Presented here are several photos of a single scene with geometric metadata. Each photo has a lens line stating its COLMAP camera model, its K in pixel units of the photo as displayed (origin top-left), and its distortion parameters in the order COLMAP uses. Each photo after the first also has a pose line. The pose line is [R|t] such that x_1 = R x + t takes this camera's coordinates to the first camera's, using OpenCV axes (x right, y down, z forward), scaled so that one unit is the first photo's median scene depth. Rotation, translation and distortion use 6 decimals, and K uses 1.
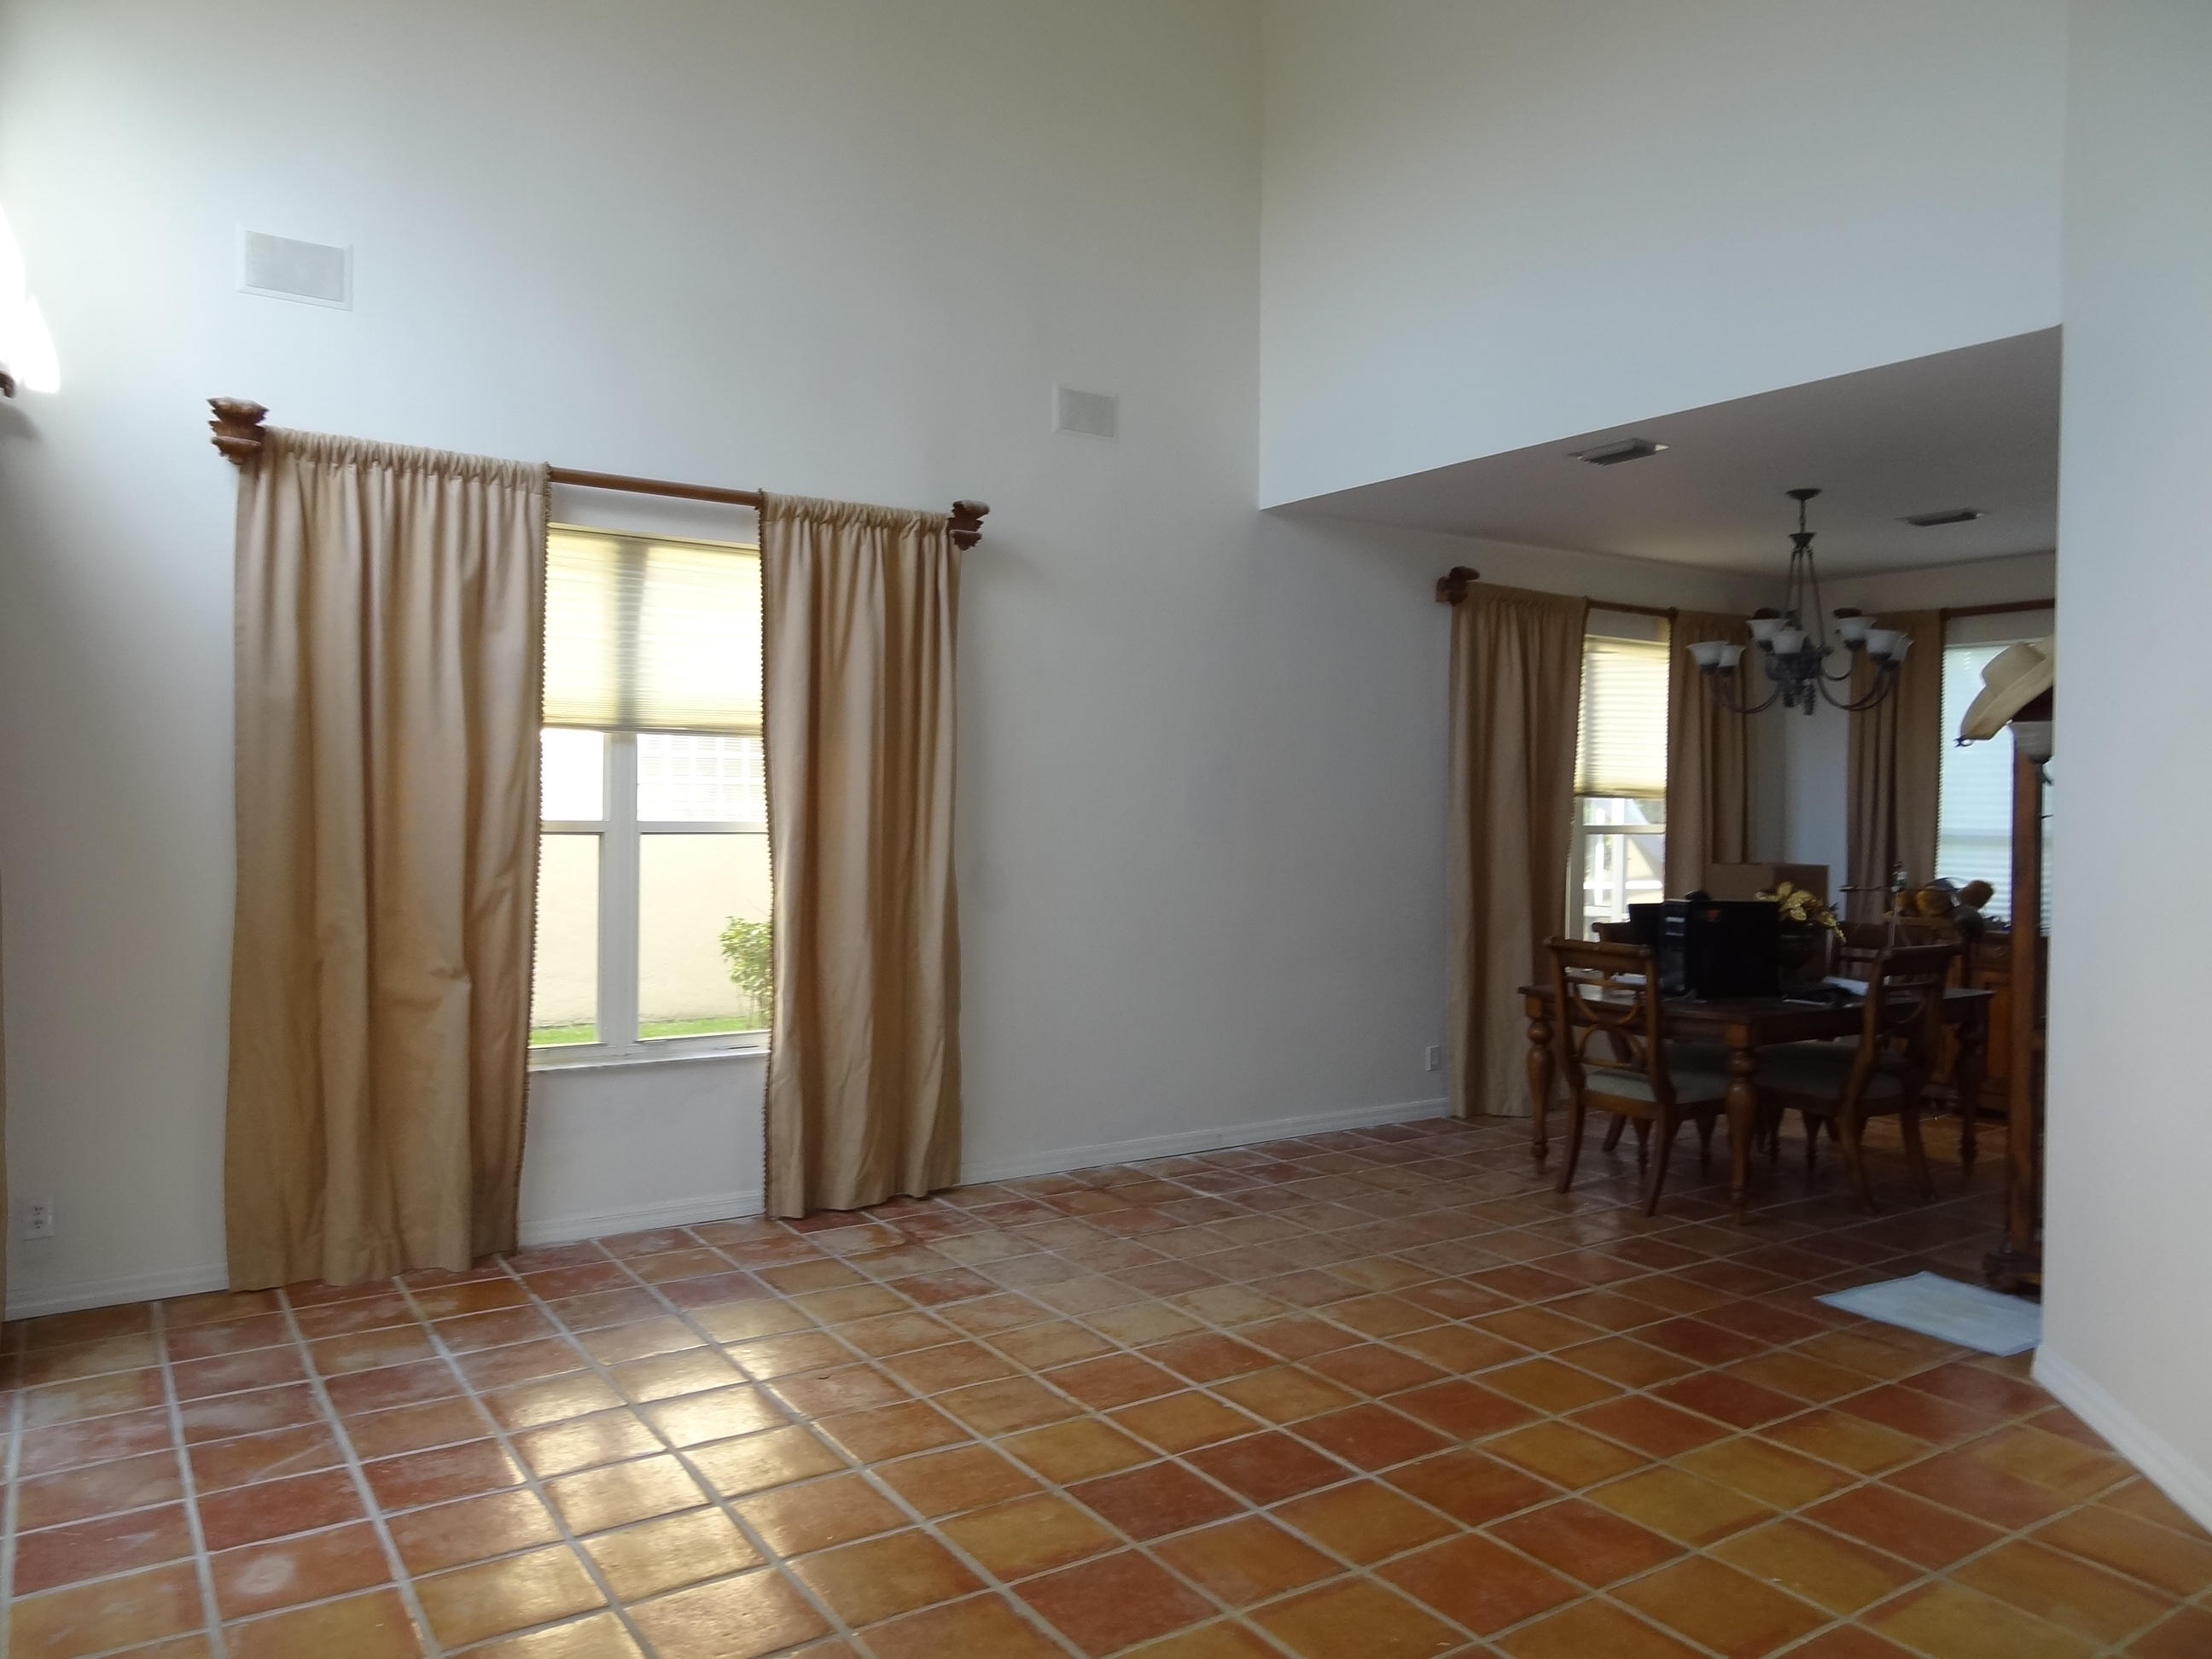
lens RADIAL K [[1544.0, 0, 1106.0], [0, 1544.0, 829.5], [0, 0, 1]] dist [-0.005179, 0.003384]
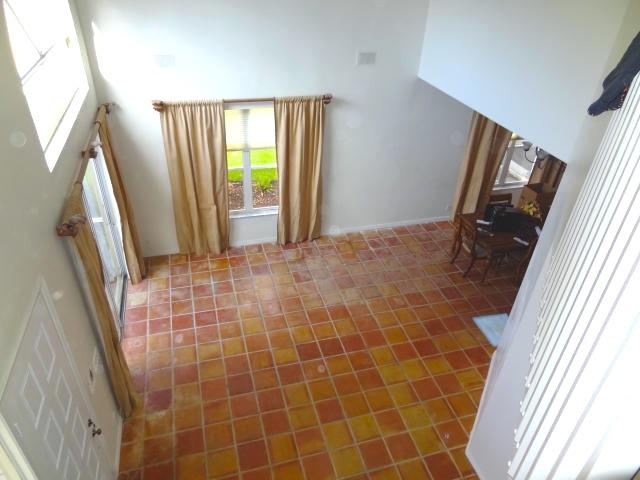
lens RADIAL K [[445.7, 0, 320.0], [0, 445.7, 240.0], [0, 0, 1]] dist [-0.008494, -0.001307]
pose [[0.952877, 0.194386, -0.232895, 0.273861], [-0.037627, 0.837528, 0.545097, -0.618517], [0.301015, -0.510647, 0.805375, -0.130972]]
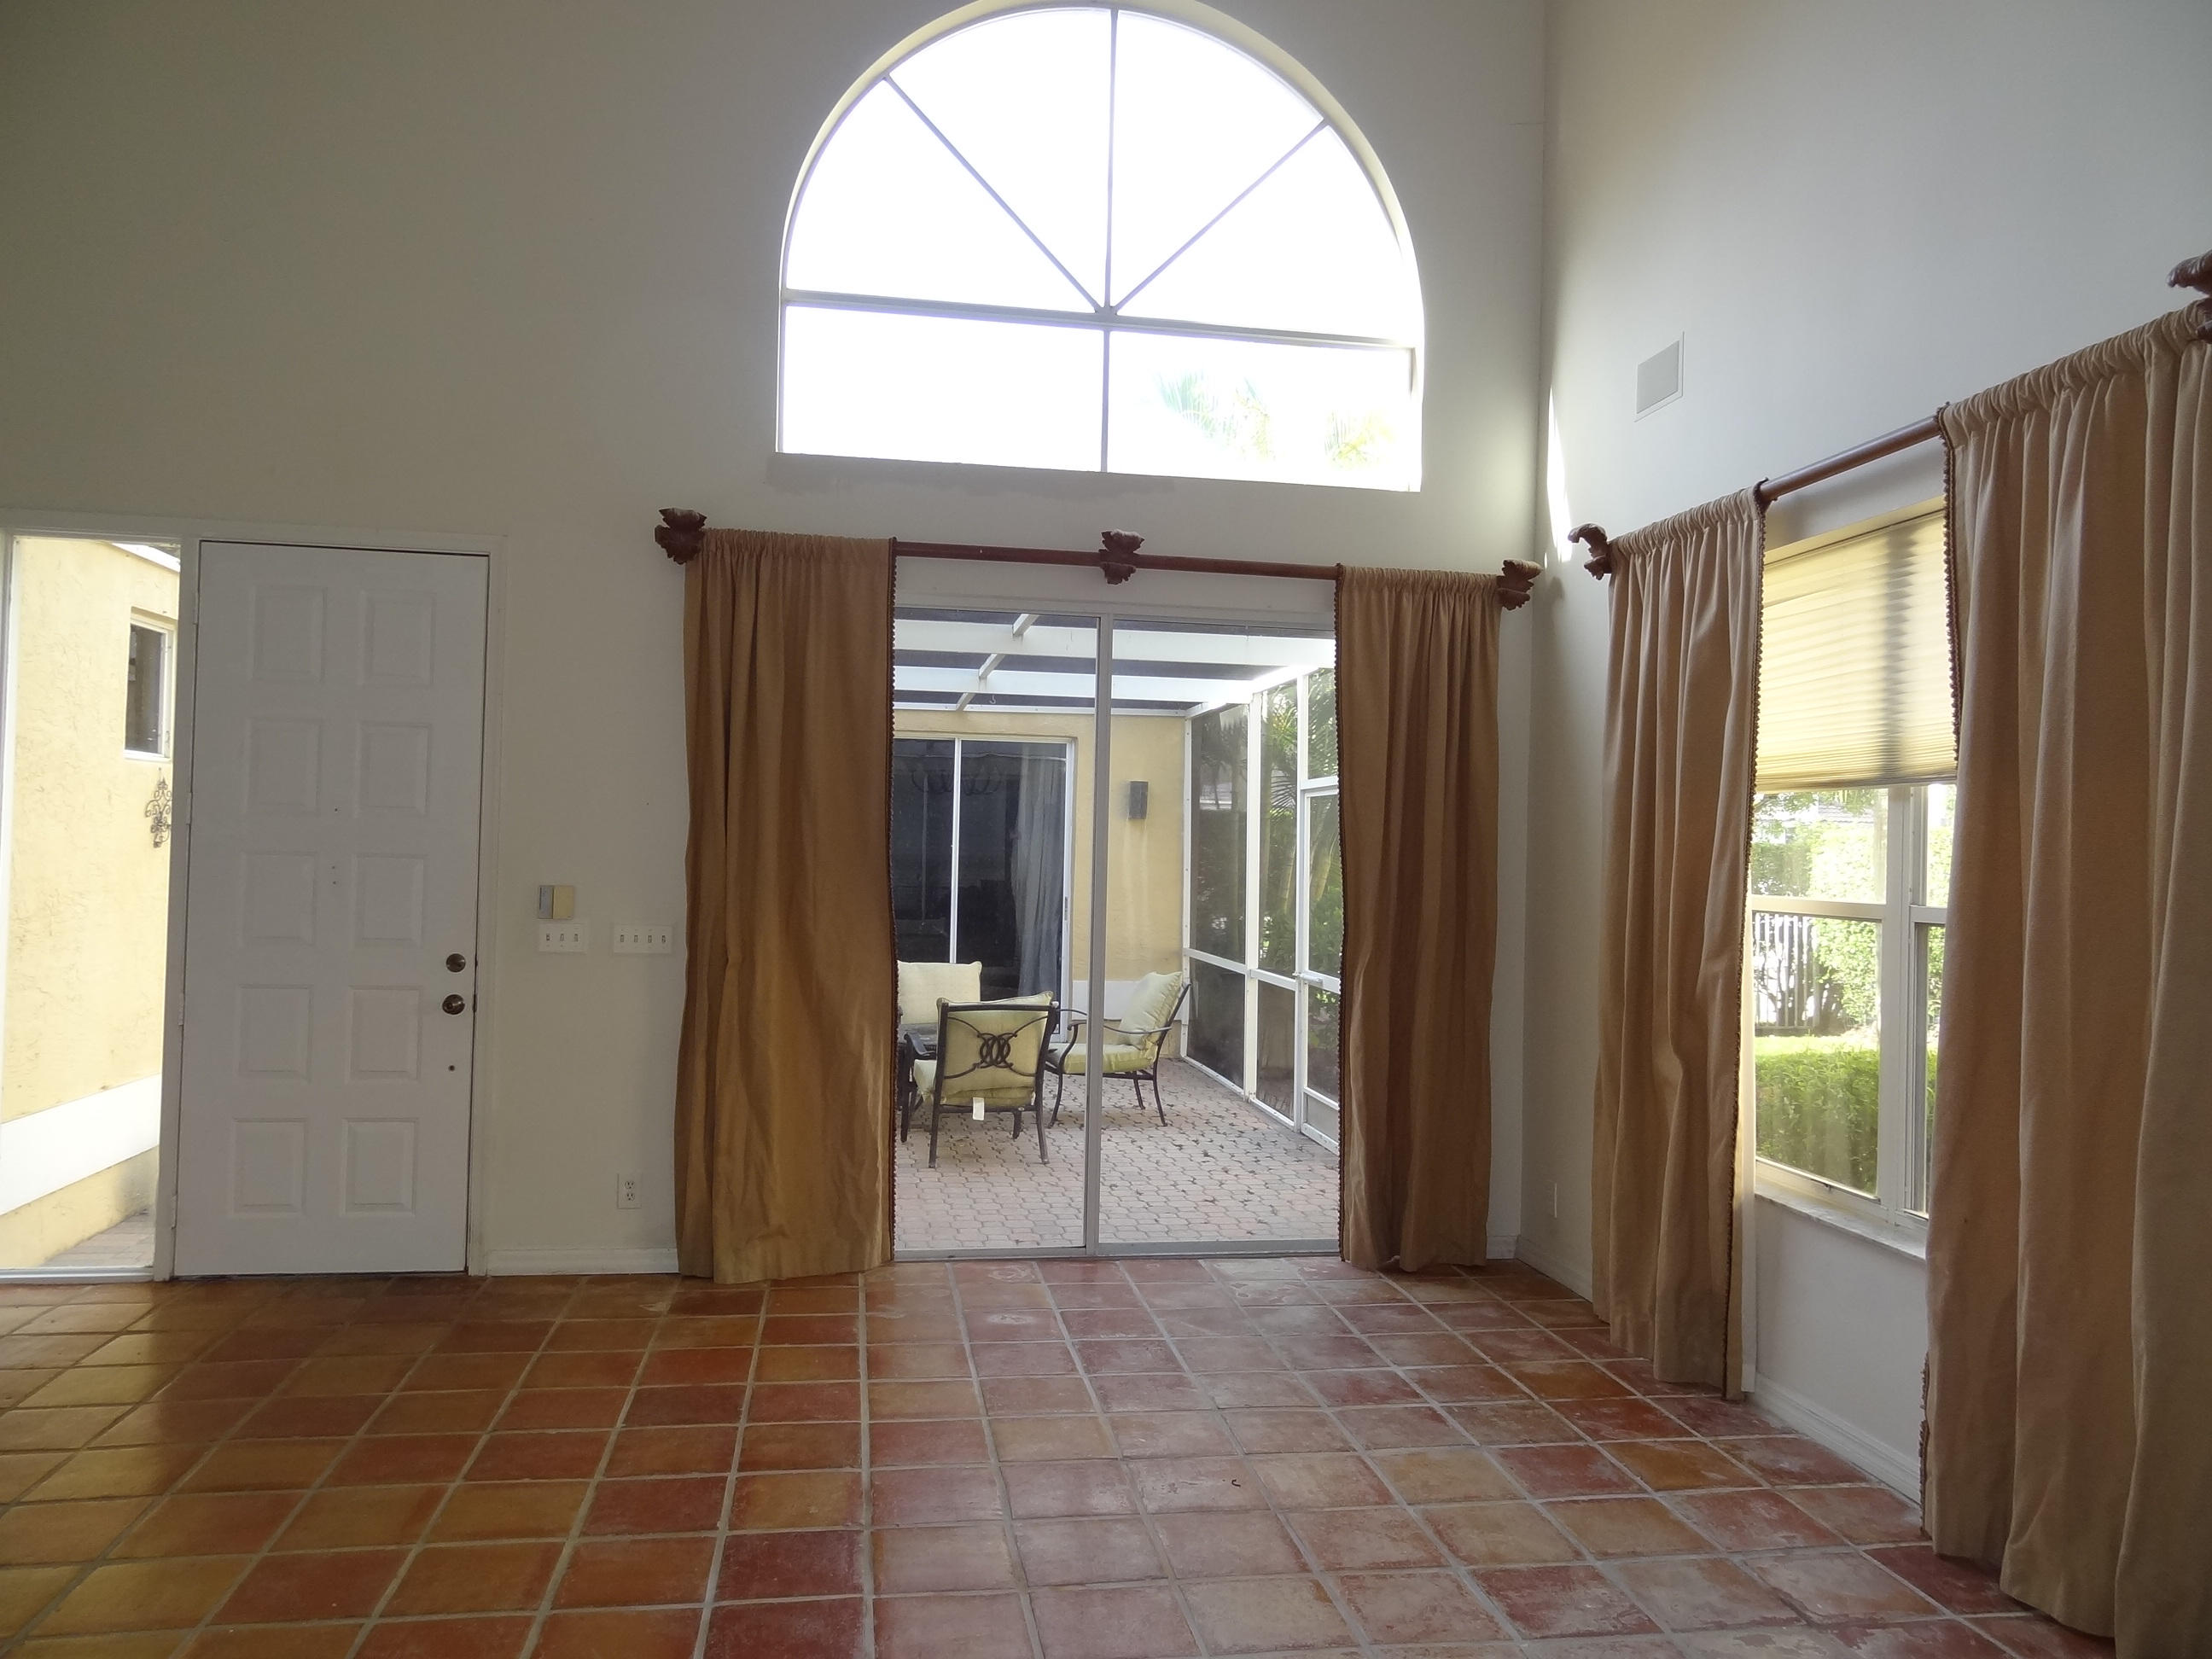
lens RADIAL K [[1544.0, 0, 1106.0], [0, 1544.0, 829.5], [0, 0, 1]] dist [-0.005179, 0.003384]
pose [[-0.413553, -0.038421, -0.909669, 0.576874], [-0.044240, 0.998777, -0.022072, -0.009845], [0.909405, 0.031116, -0.414747, 1.063881]]
